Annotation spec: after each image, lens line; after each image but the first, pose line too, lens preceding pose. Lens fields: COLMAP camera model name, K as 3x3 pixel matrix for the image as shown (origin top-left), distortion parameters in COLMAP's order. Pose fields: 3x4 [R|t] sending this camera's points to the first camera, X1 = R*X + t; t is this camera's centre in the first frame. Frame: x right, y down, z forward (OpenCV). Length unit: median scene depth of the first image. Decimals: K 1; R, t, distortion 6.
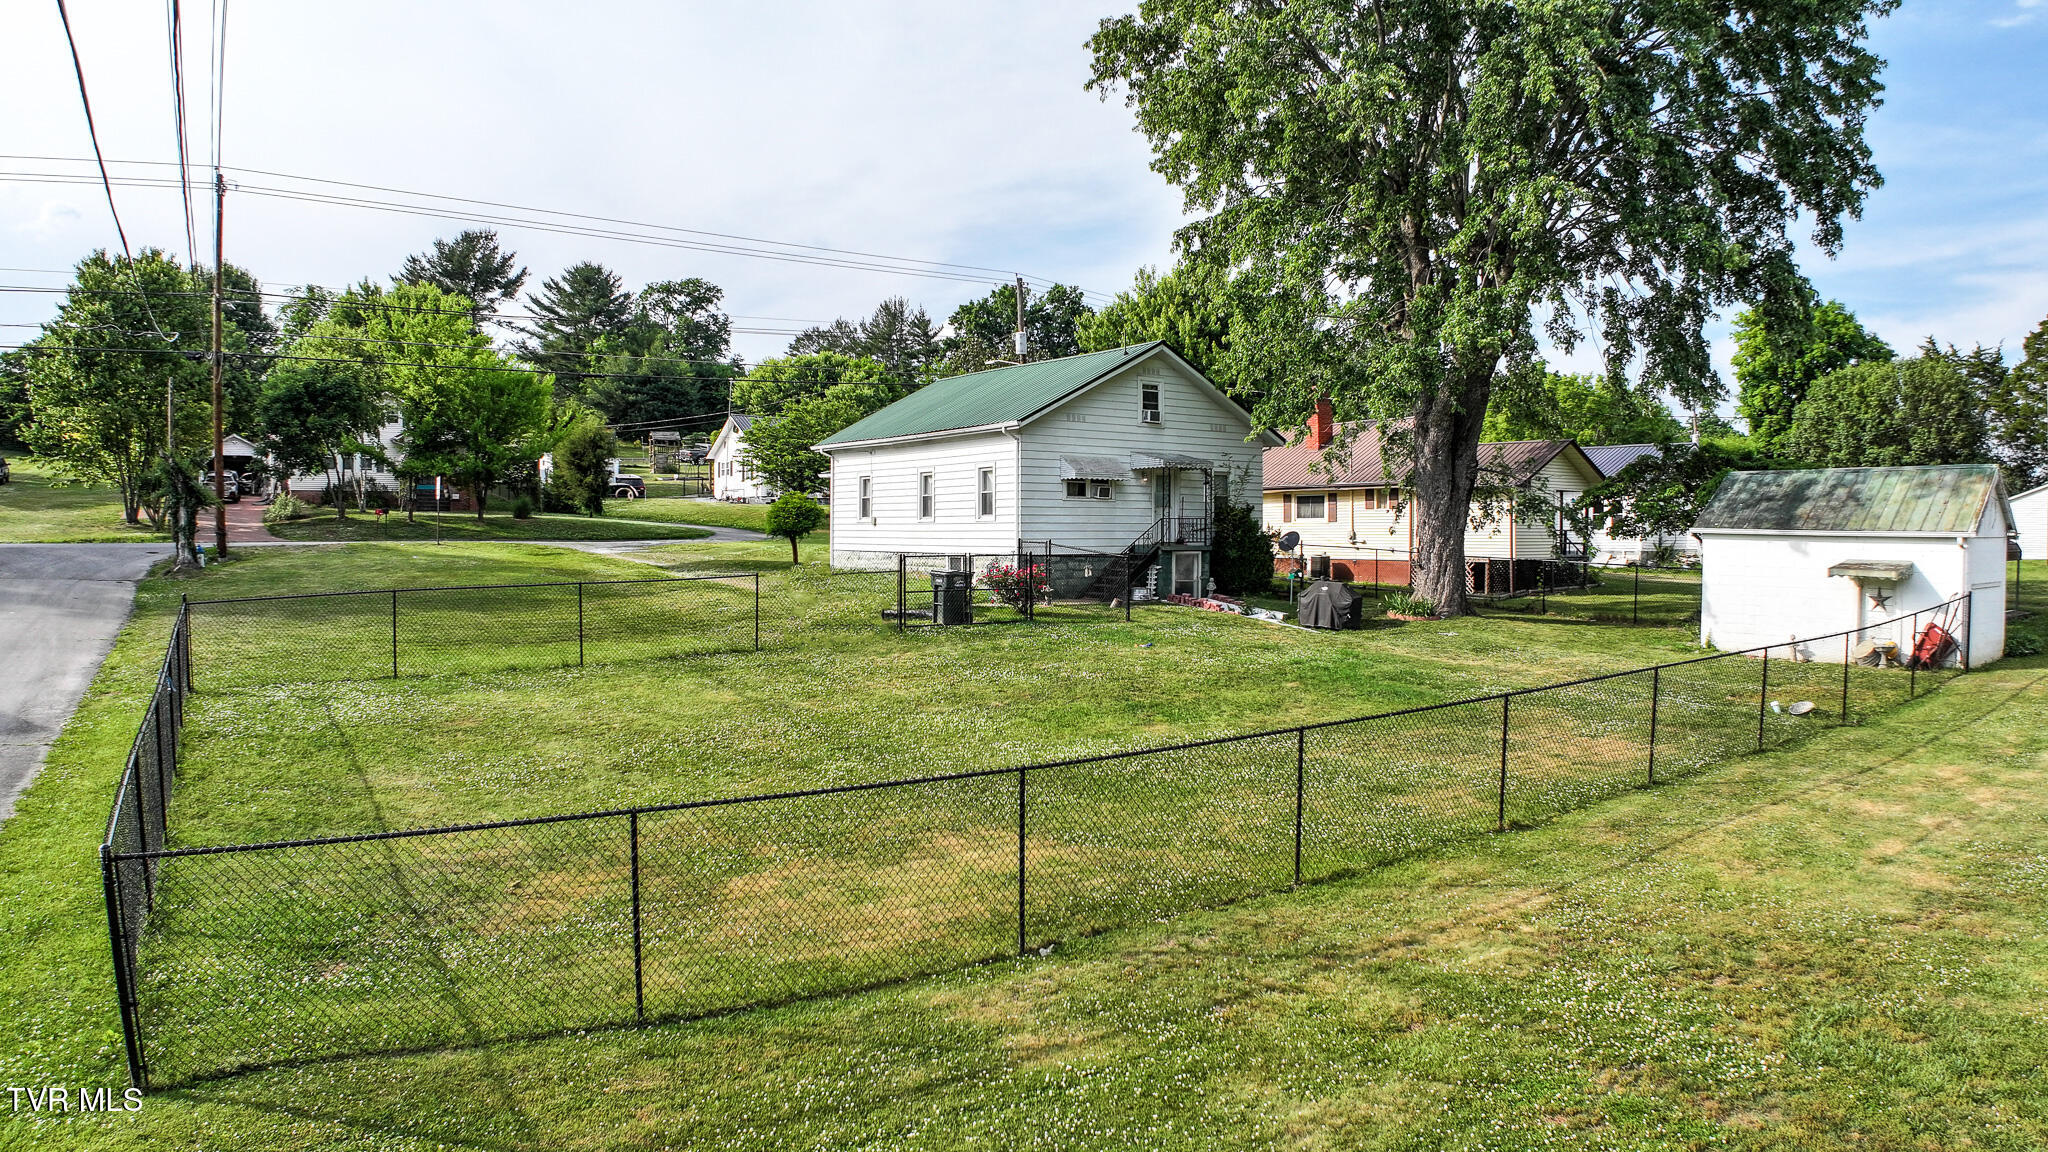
lens RADIAL K [[1268.5, 0, 1031.2], [0, 1268.5, 574.2], [0, 0, 1]] dist [-0.176129, 0.026708]
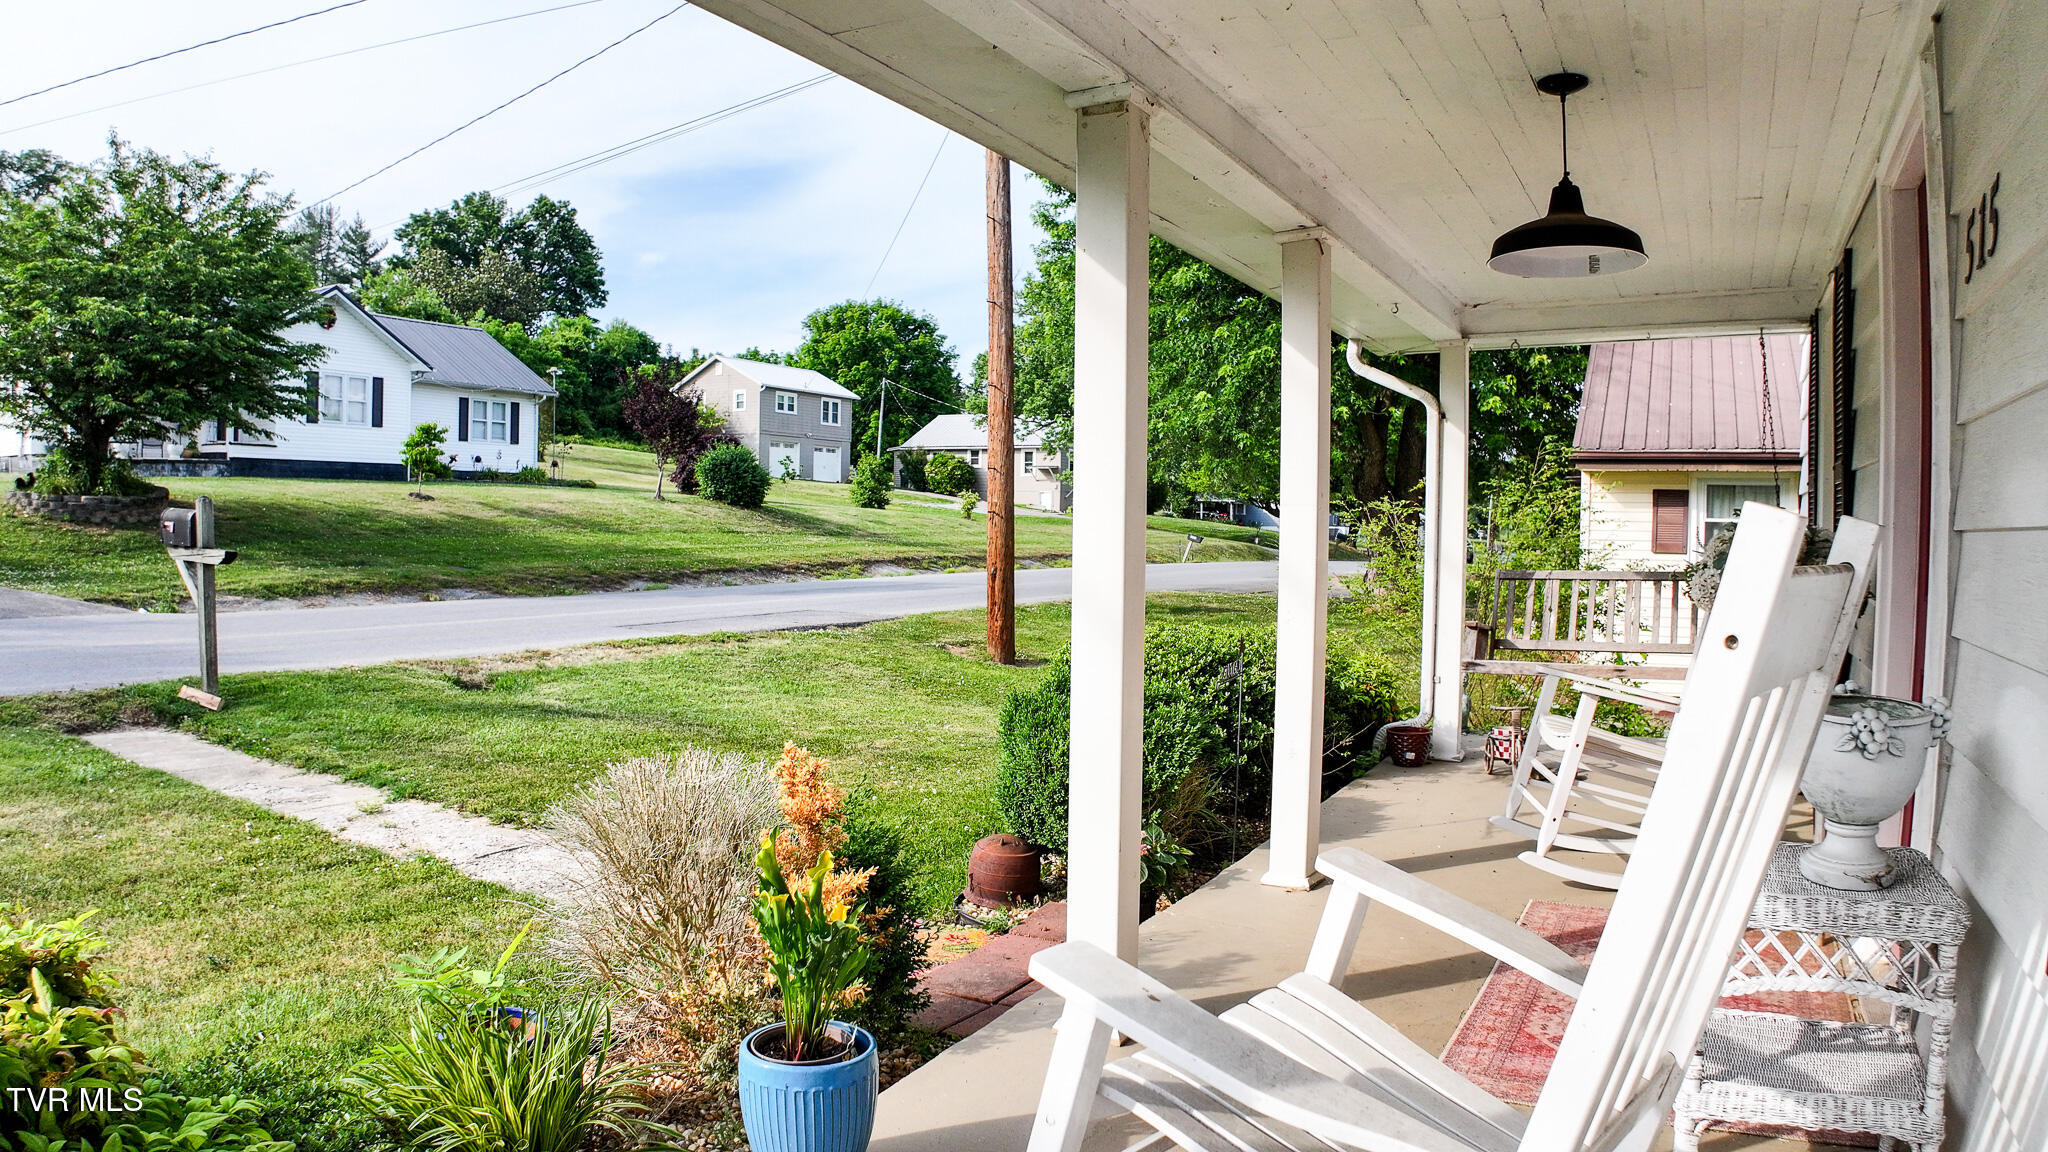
lens RADIAL K [[1268.5, 0, 1023.5], [0, 1268.5, 584.6], [0, 0, 1]] dist [-0.176129, 0.026708]
pose [[0.905622, -0.003416, 0.424072, -0.047627], [-0.006203, 0.999754, 0.021301, -0.017955], [-0.424040, -0.021921, 0.905378, 0.328402]]
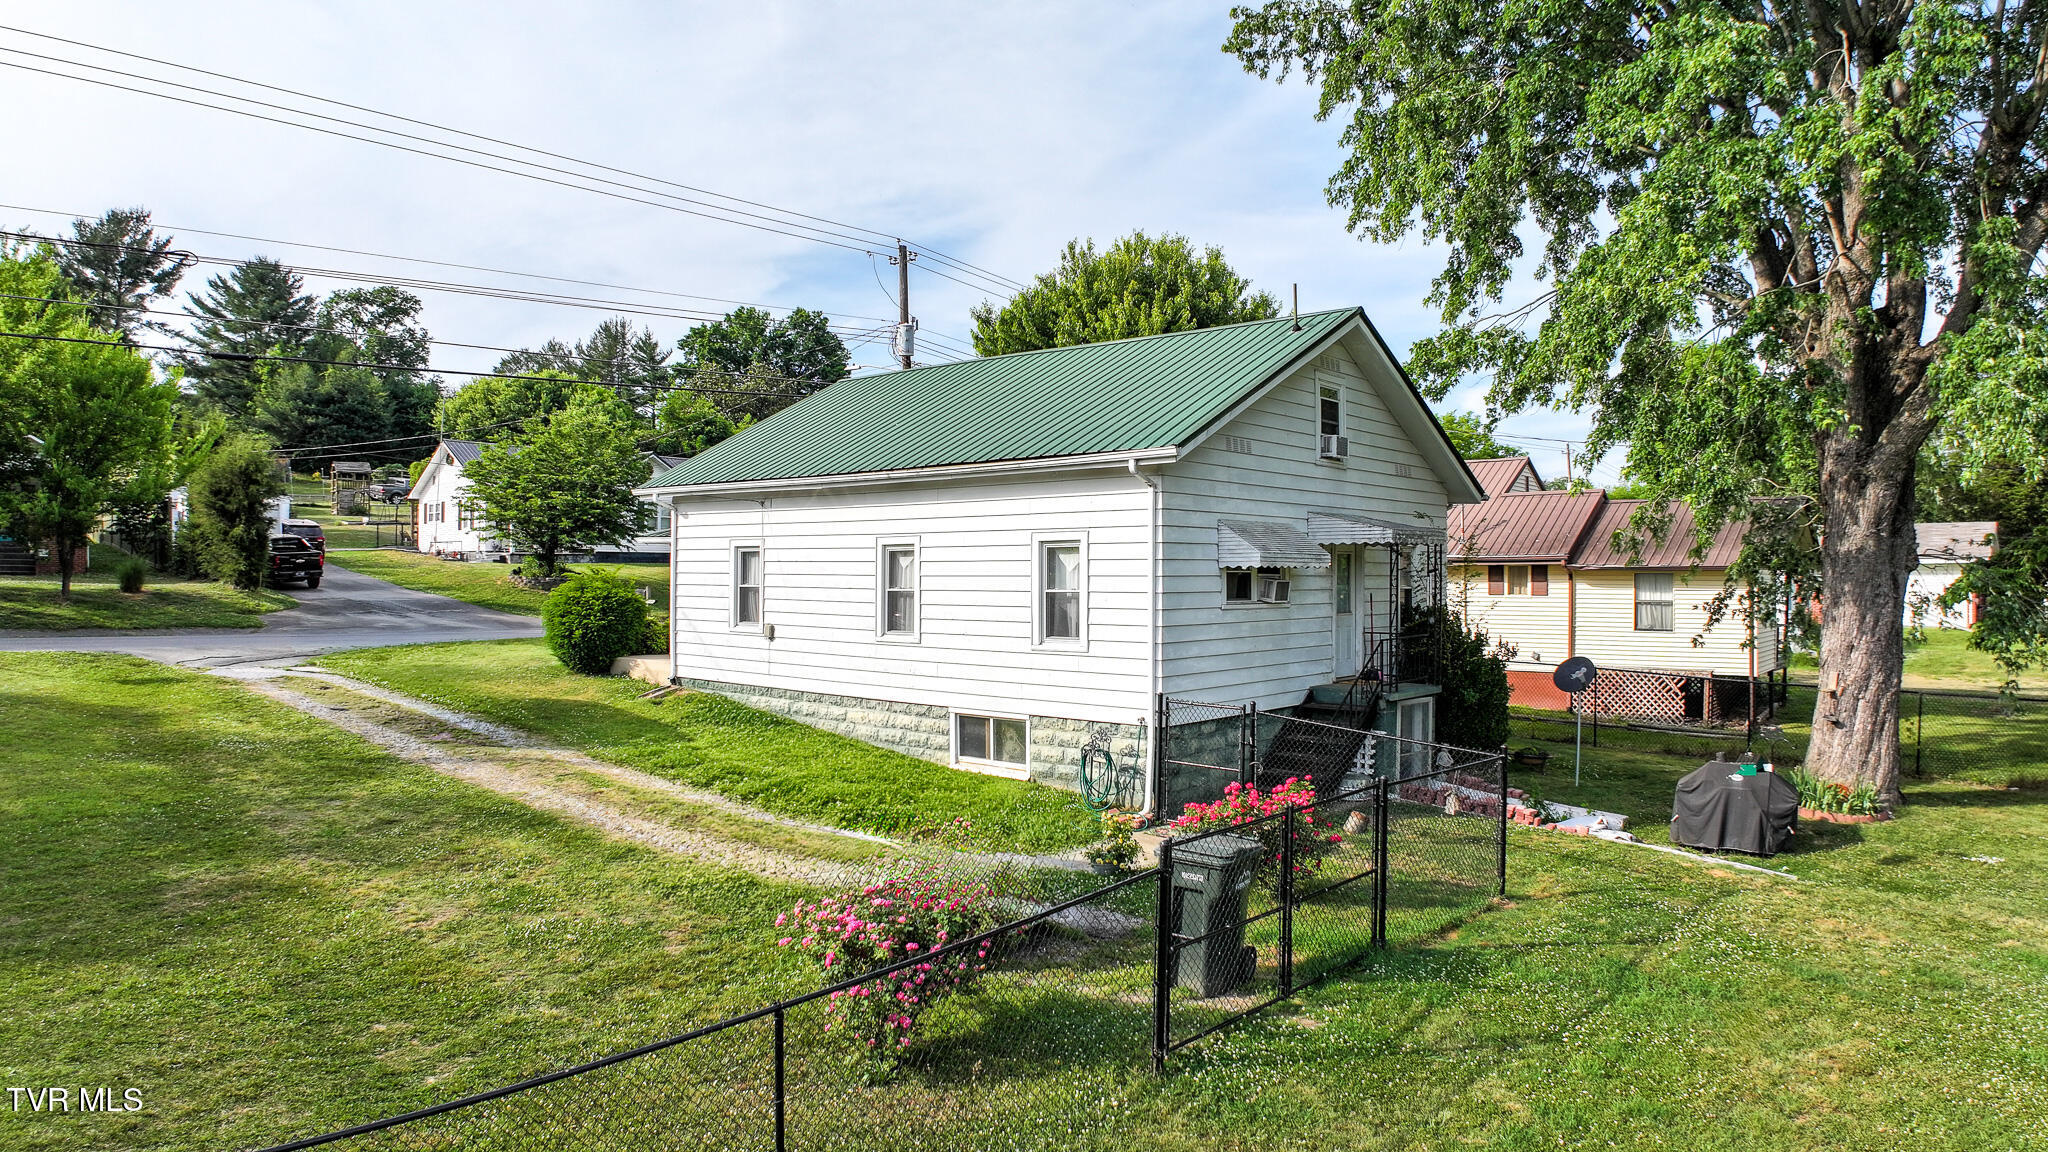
lens RADIAL K [[1268.5, 0, 1026.2], [0, 1268.5, 563.8], [0, 0, 1]] dist [-0.176129, 0.026708]
pose [[0.973698, 0.003039, 0.227821, -0.042840], [0.005918, 0.999236, -0.038622, -0.015137], [-0.227764, 0.038954, 0.972937, 0.140097]]
